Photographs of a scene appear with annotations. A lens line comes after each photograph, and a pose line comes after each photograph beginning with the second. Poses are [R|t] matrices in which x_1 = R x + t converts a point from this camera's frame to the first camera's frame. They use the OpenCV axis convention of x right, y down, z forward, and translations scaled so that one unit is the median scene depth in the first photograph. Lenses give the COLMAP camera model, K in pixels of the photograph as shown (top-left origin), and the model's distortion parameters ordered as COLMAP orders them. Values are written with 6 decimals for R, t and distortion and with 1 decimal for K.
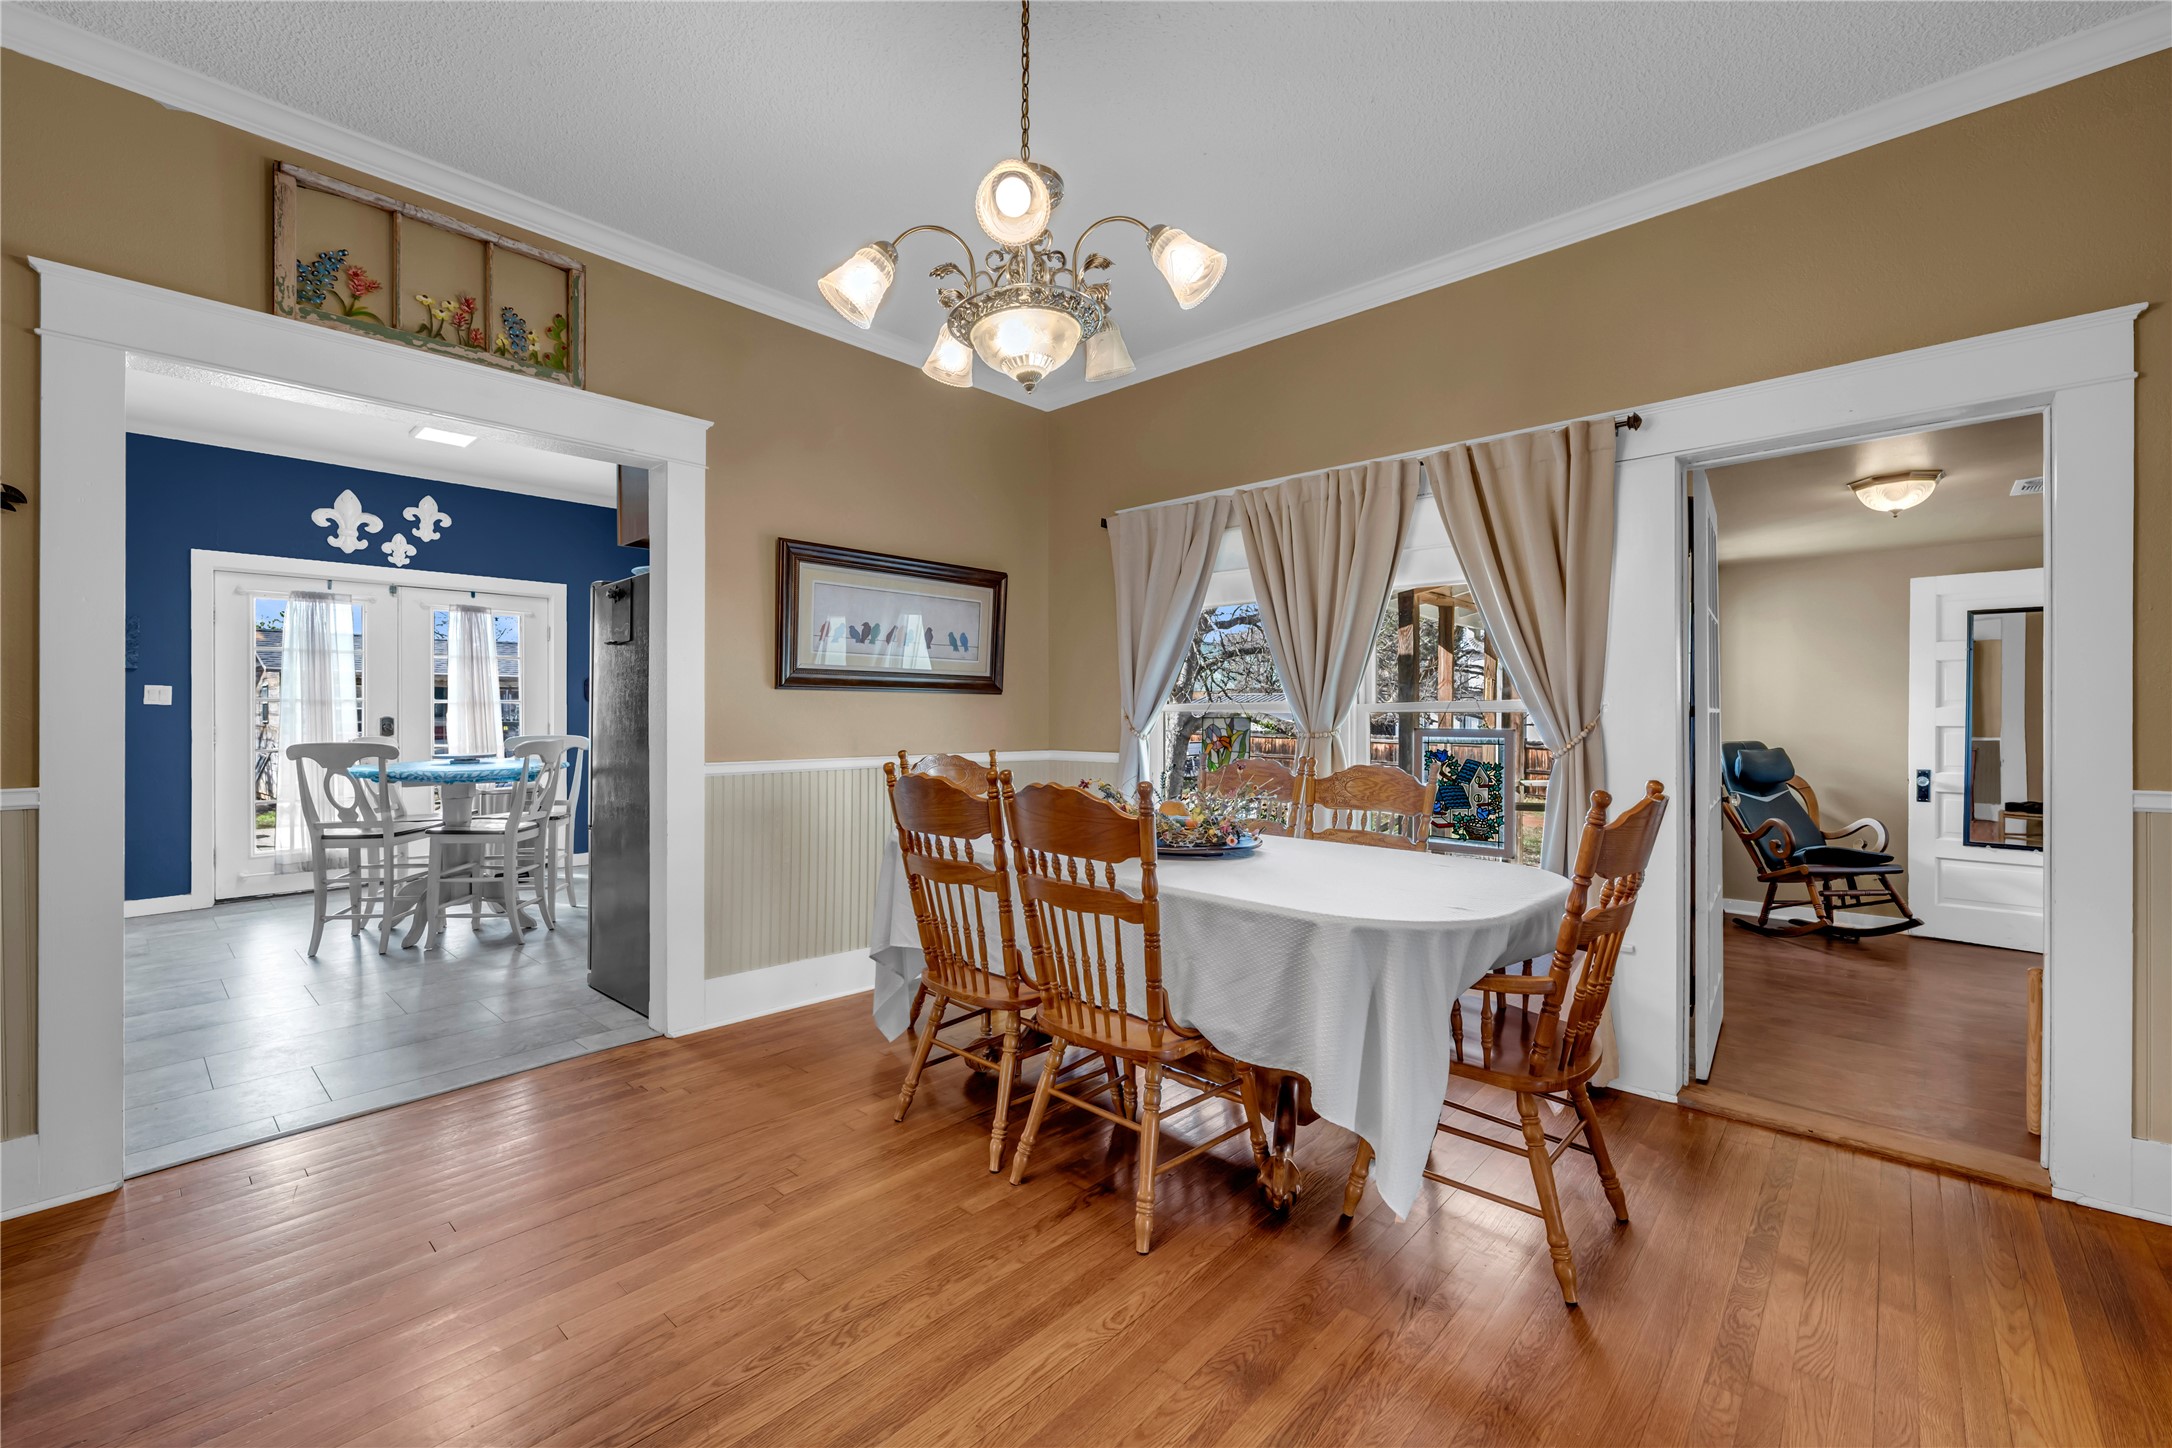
lens RADIAL K [[864.1, 0, 1071.2], [0, 864.1, 711.4], [0, 0, 1]] dist [-0.007502, 0.000894]
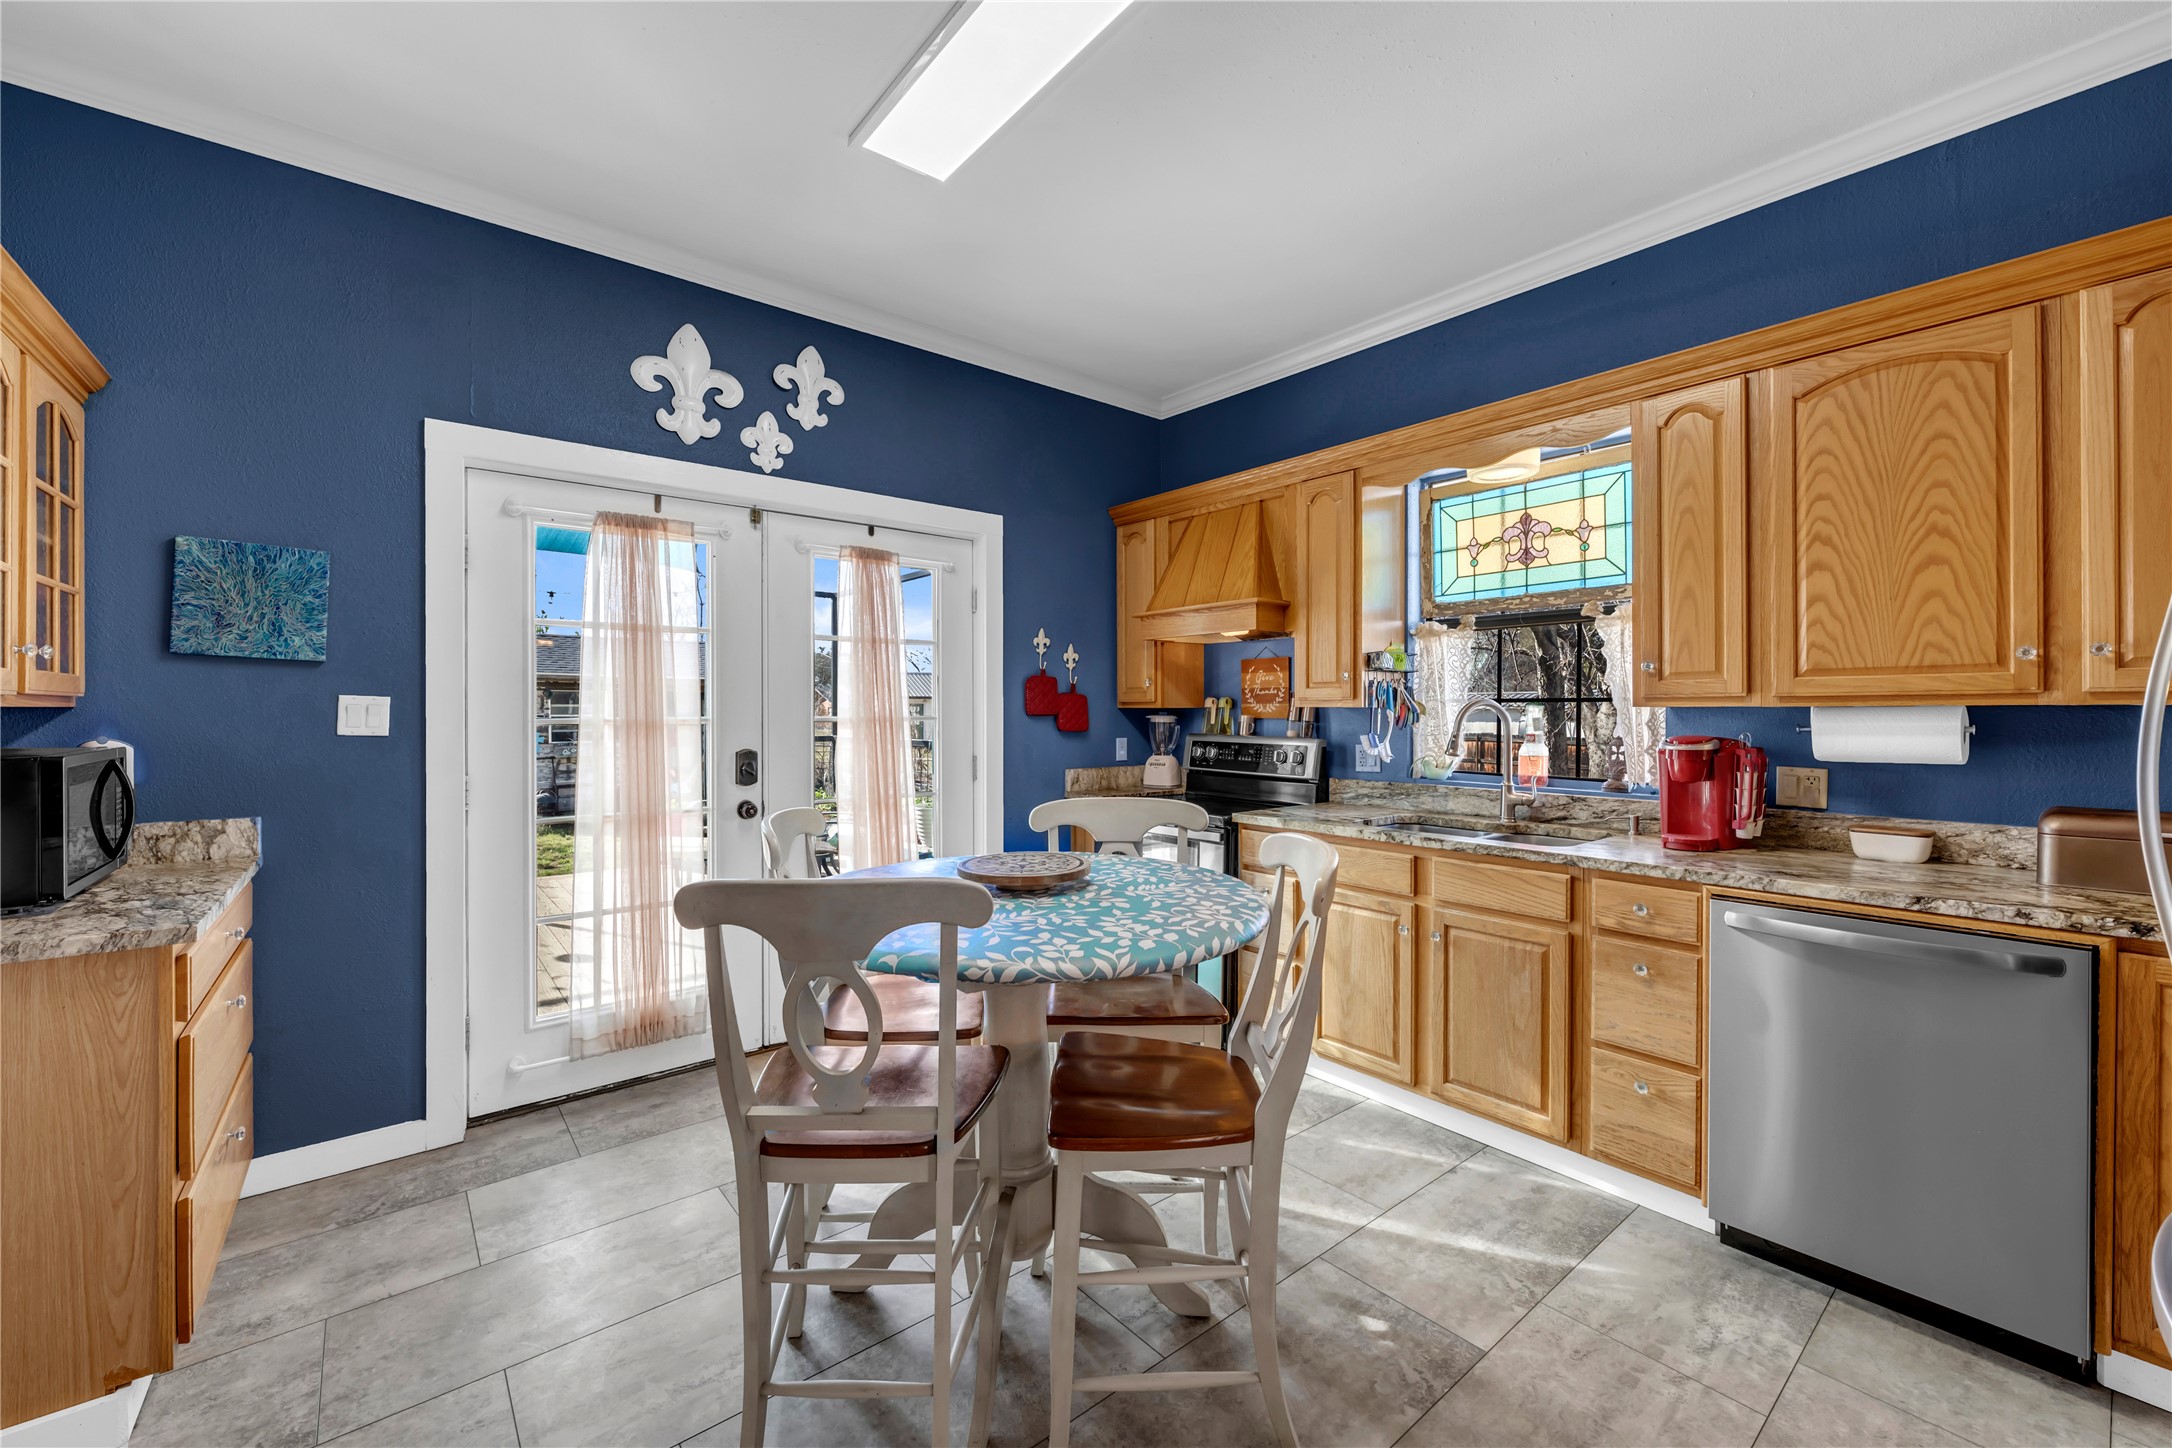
lens RADIAL K [[864.1, 0, 1099.7], [0, 864.1, 709.9], [0, 0, 1]] dist [-0.007502, 0.000894]
pose [[0.991046, 0.003792, -0.133469, -0.512087], [-0.003291, 0.999987, 0.003969, -0.022035], [0.133483, -0.003494, 0.991045, 0.499654]]
